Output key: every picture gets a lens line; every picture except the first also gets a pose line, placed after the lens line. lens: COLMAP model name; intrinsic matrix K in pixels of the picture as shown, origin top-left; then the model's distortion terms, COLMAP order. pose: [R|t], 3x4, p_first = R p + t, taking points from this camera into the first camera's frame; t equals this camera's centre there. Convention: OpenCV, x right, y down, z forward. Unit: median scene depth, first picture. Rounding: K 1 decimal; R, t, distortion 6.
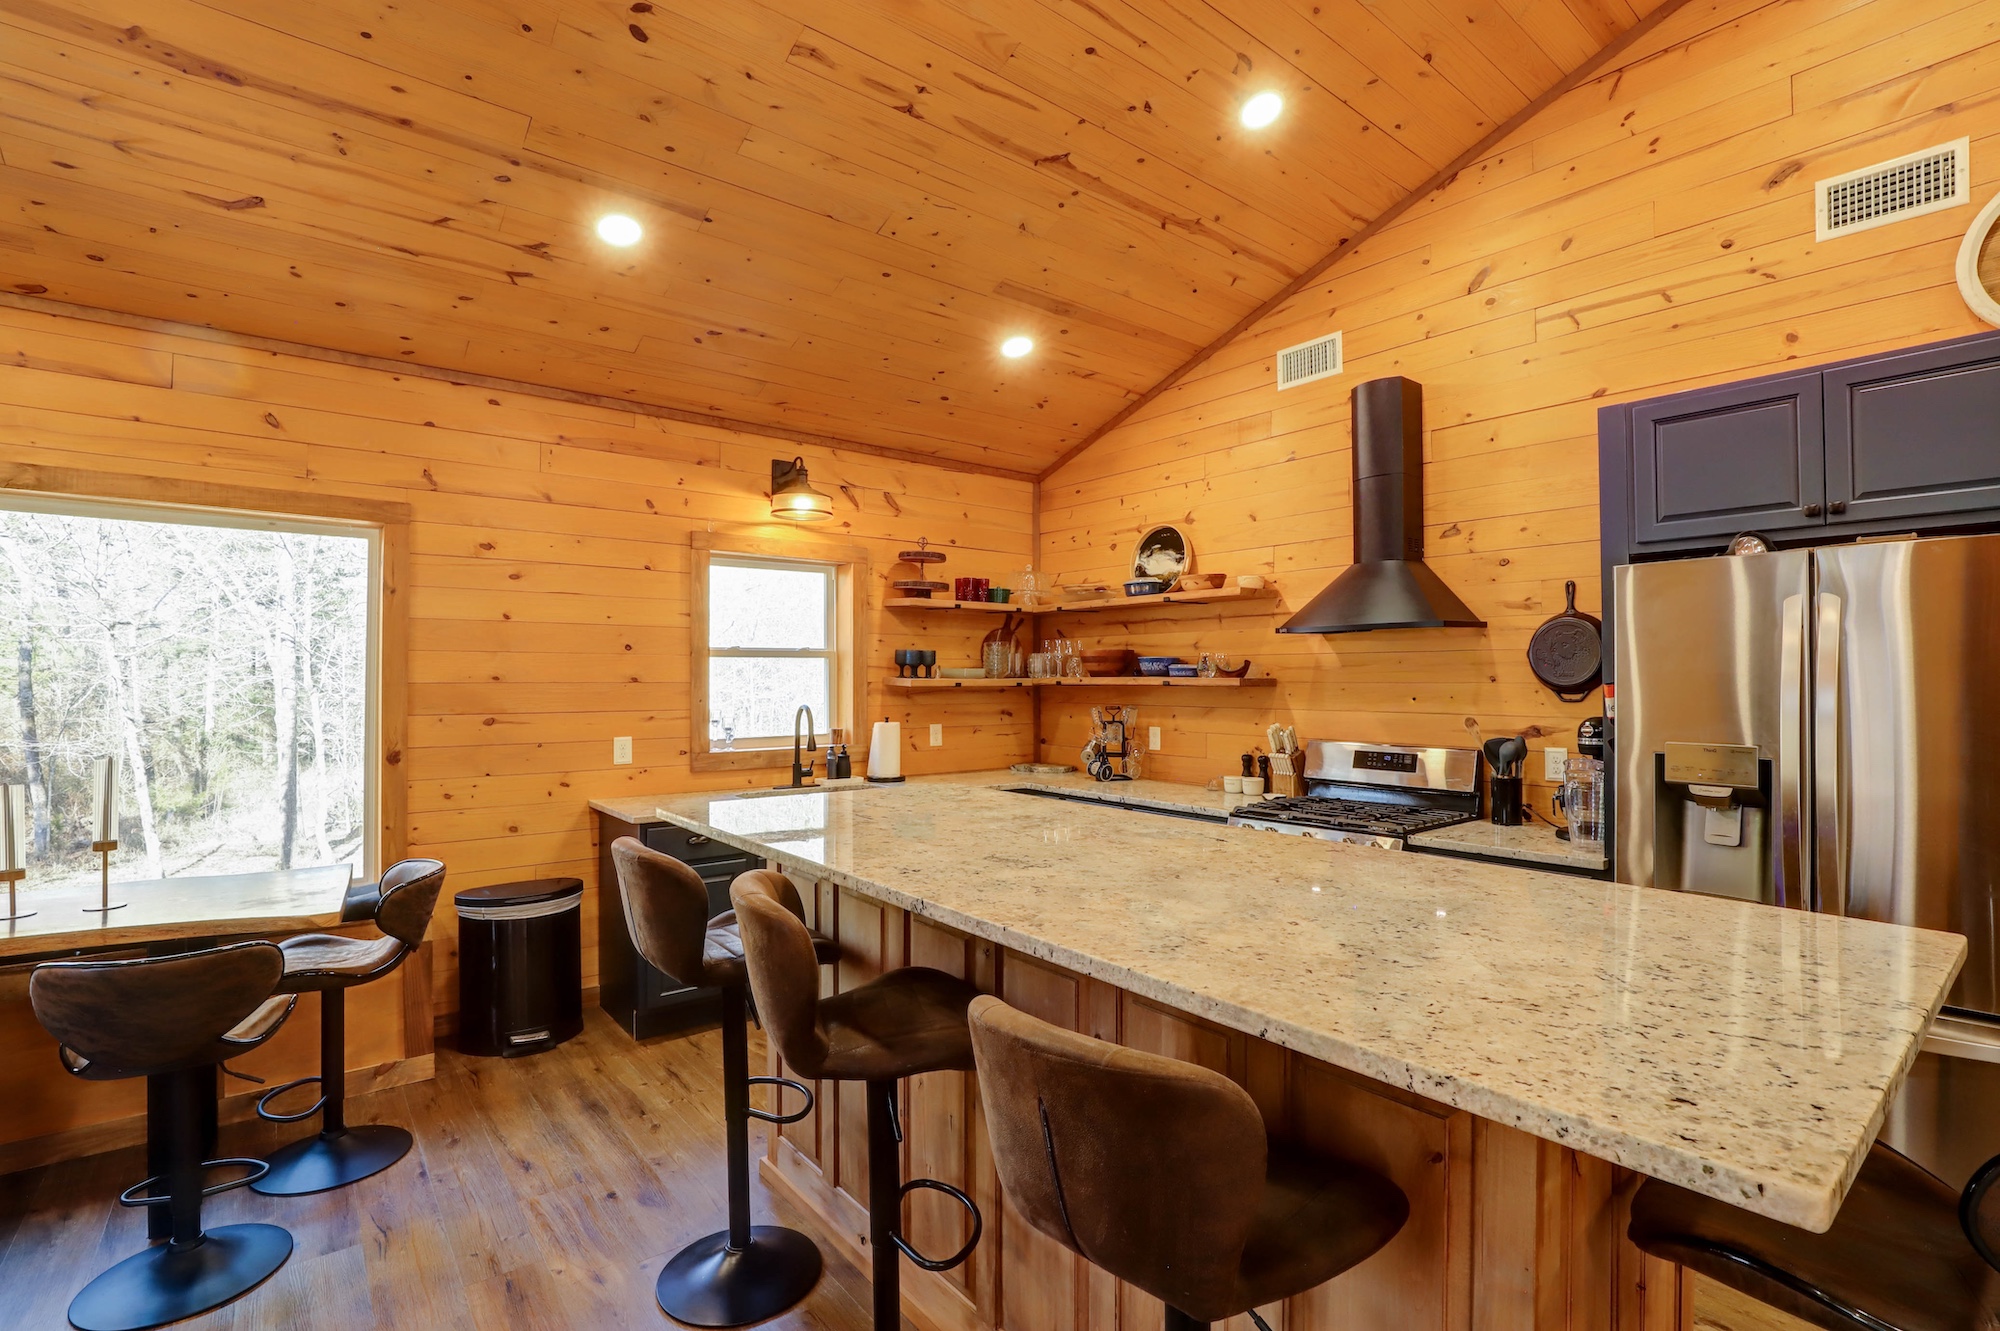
lens RADIAL K [[921.1, 0, 1016.2], [0, 921.1, 665.8], [0, 0, 1]] dist [-0.030175, 0.007472]
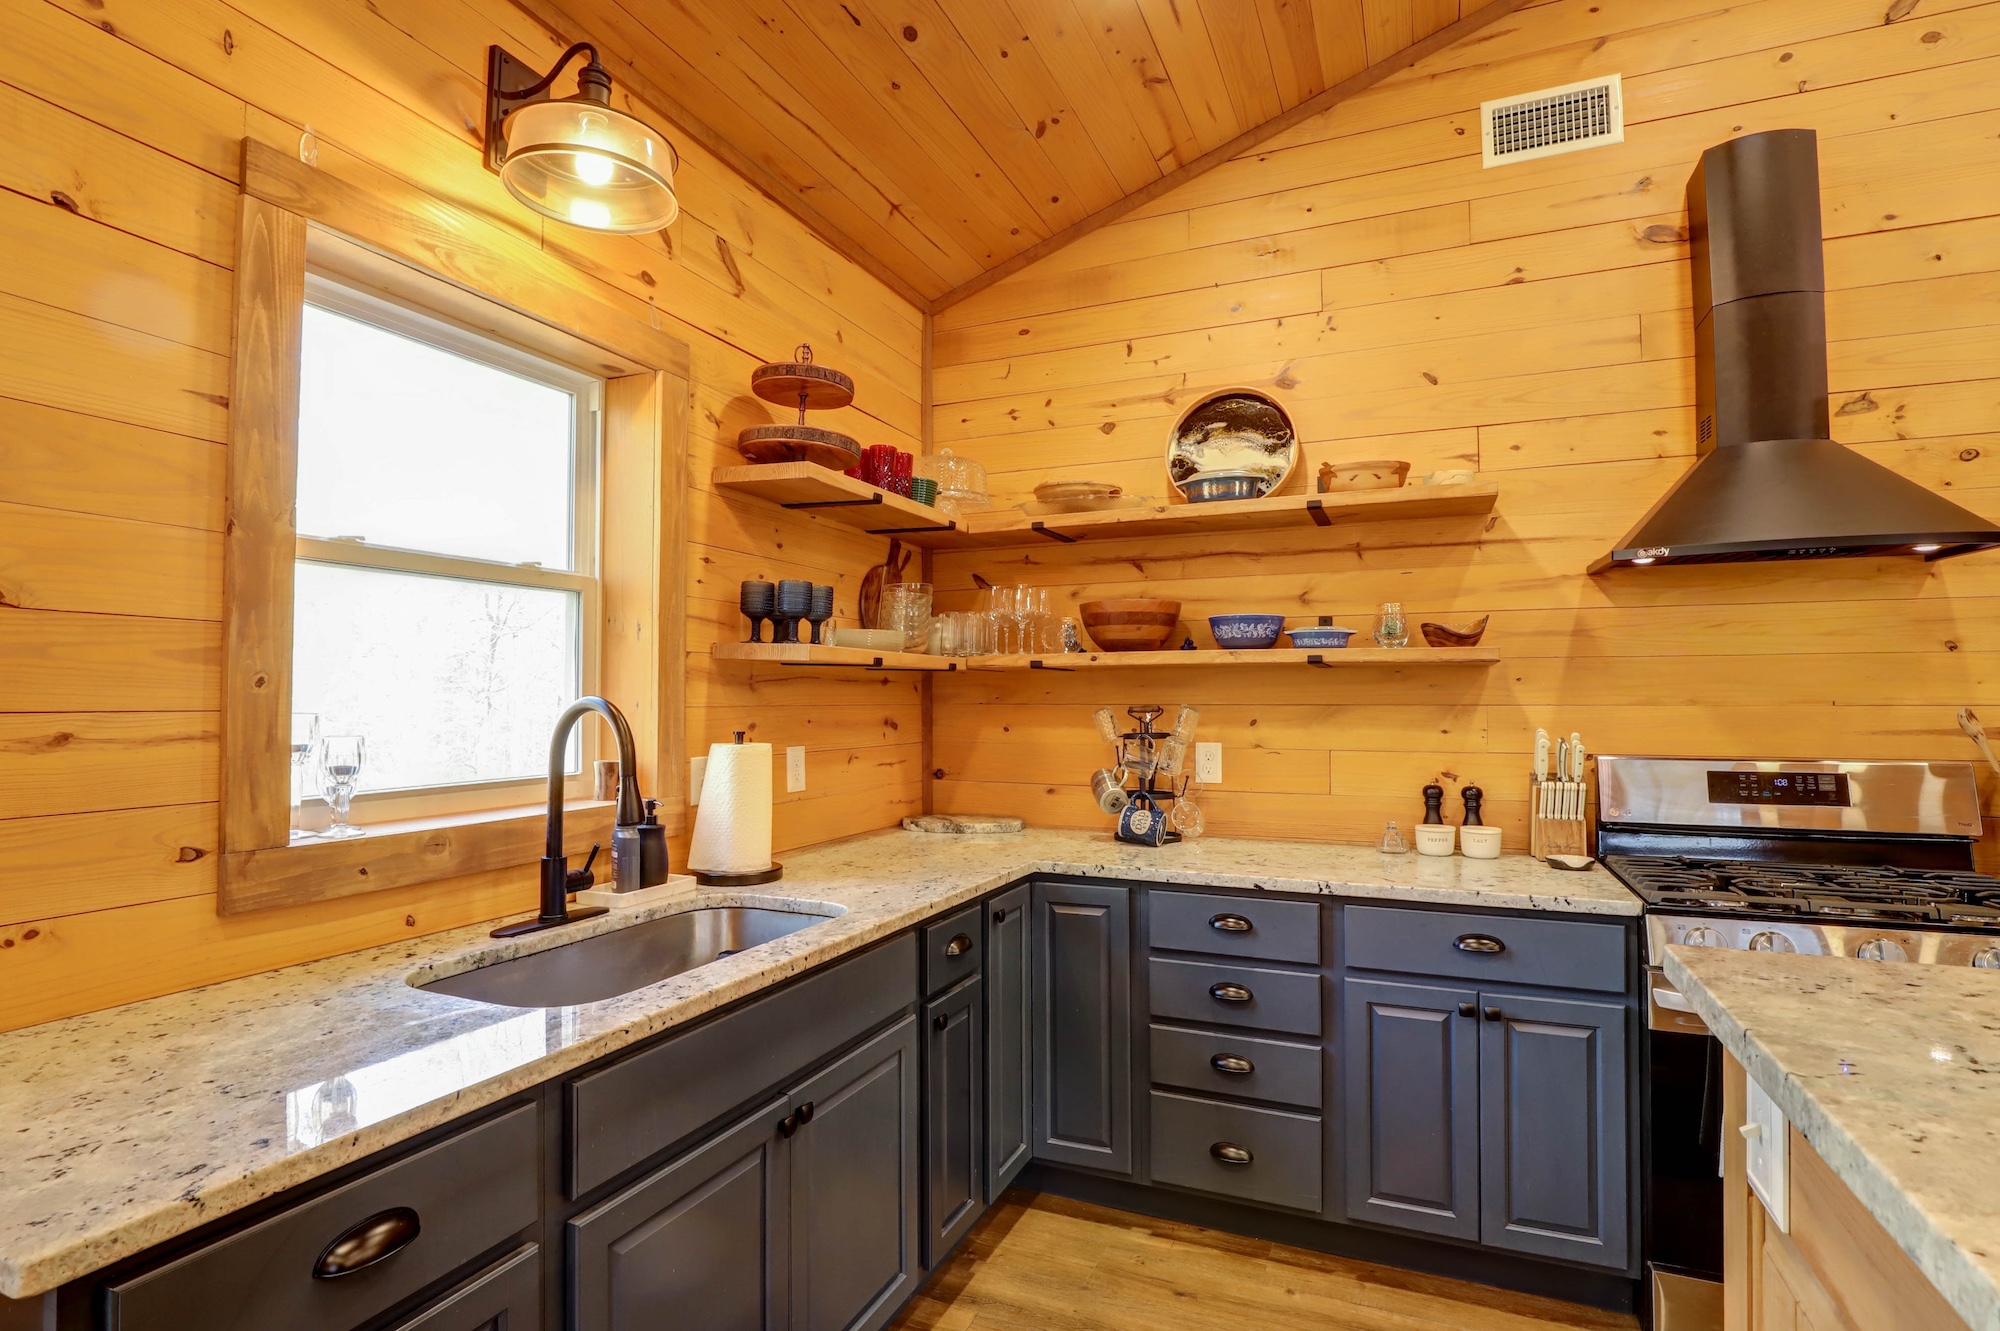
lens RADIAL K [[972.3, 0, 1003.4], [0, 972.3, 663.3], [0, 0, 1]] dist [-0.029220, 0.004116]
pose [[0.889184, 0.017757, 0.457205, -0.242579], [-0.007193, 0.999666, -0.024836, 0.034530], [-0.457493, 0.018795, 0.889014, 0.539541]]
